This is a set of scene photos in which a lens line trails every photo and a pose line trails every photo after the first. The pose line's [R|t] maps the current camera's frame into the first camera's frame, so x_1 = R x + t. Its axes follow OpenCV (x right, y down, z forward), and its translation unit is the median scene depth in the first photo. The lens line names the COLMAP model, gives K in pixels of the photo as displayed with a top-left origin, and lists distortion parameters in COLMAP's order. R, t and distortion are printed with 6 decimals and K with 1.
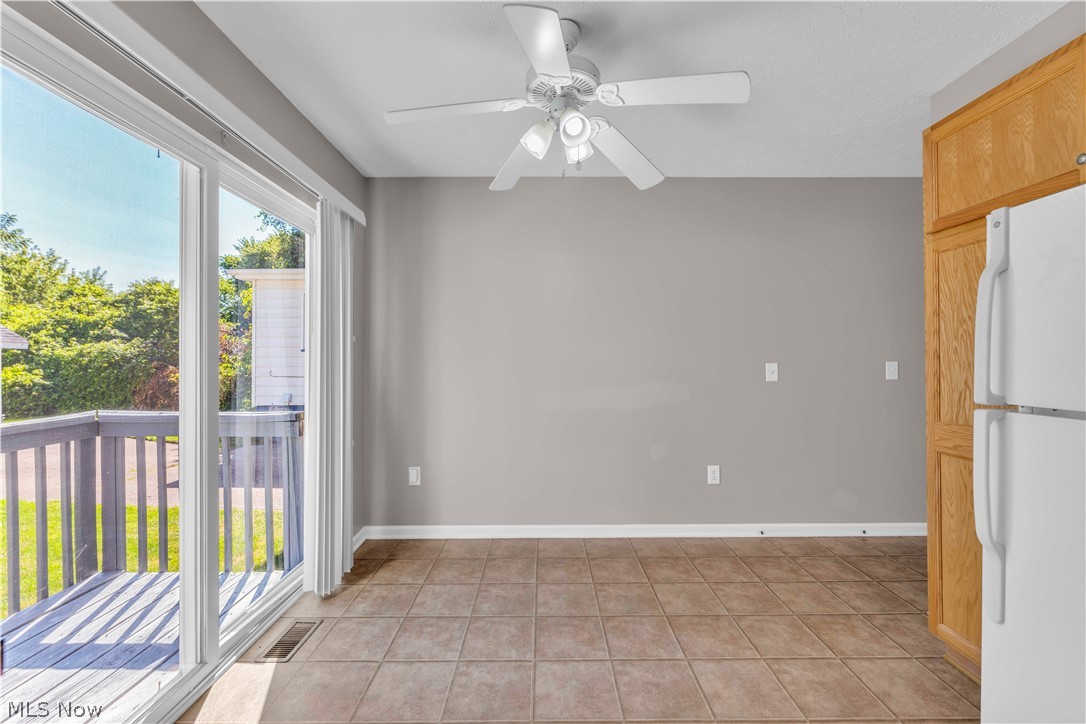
lens RADIAL K [[447.0, 0, 543.0], [0, 447.0, 362.0], [0, 0, 1]] dist [0.000925, 0.000606]
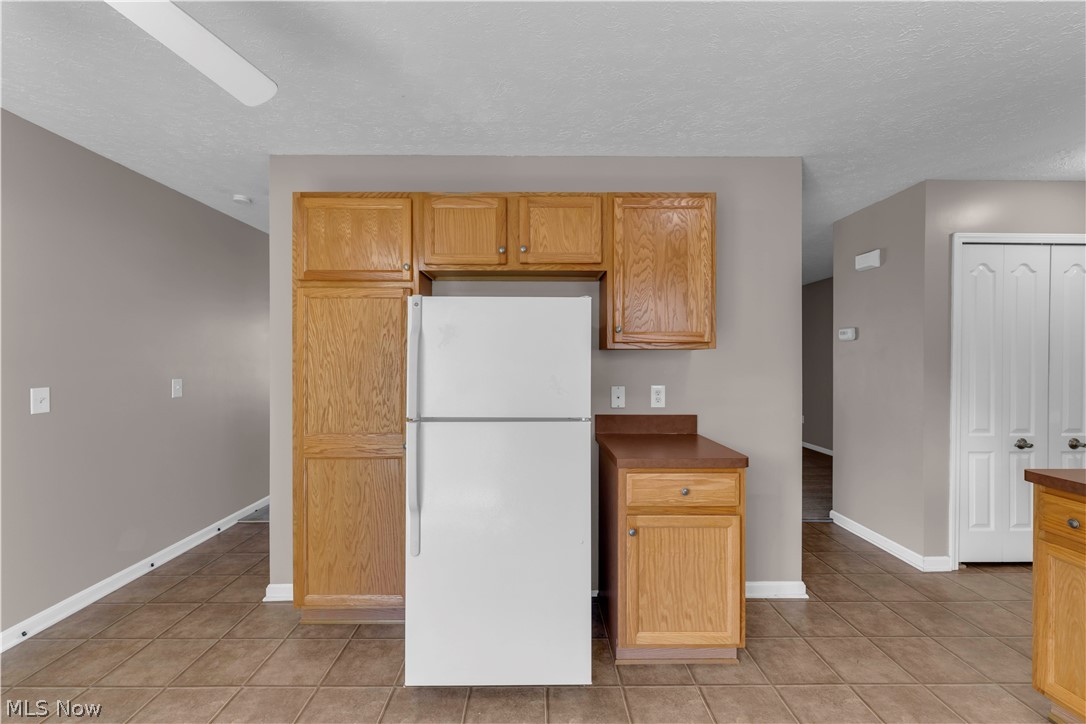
lens RADIAL K [[447.0, 0, 543.0], [0, 447.0, 362.0], [0, 0, 1]] dist [0.000925, 0.000606]
pose [[-0.006274, -0.004160, 0.999972, -0.330019], [0.002777, 0.999987, 0.004178, -0.063047], [-0.999976, 0.002804, -0.006262, 0.322825]]
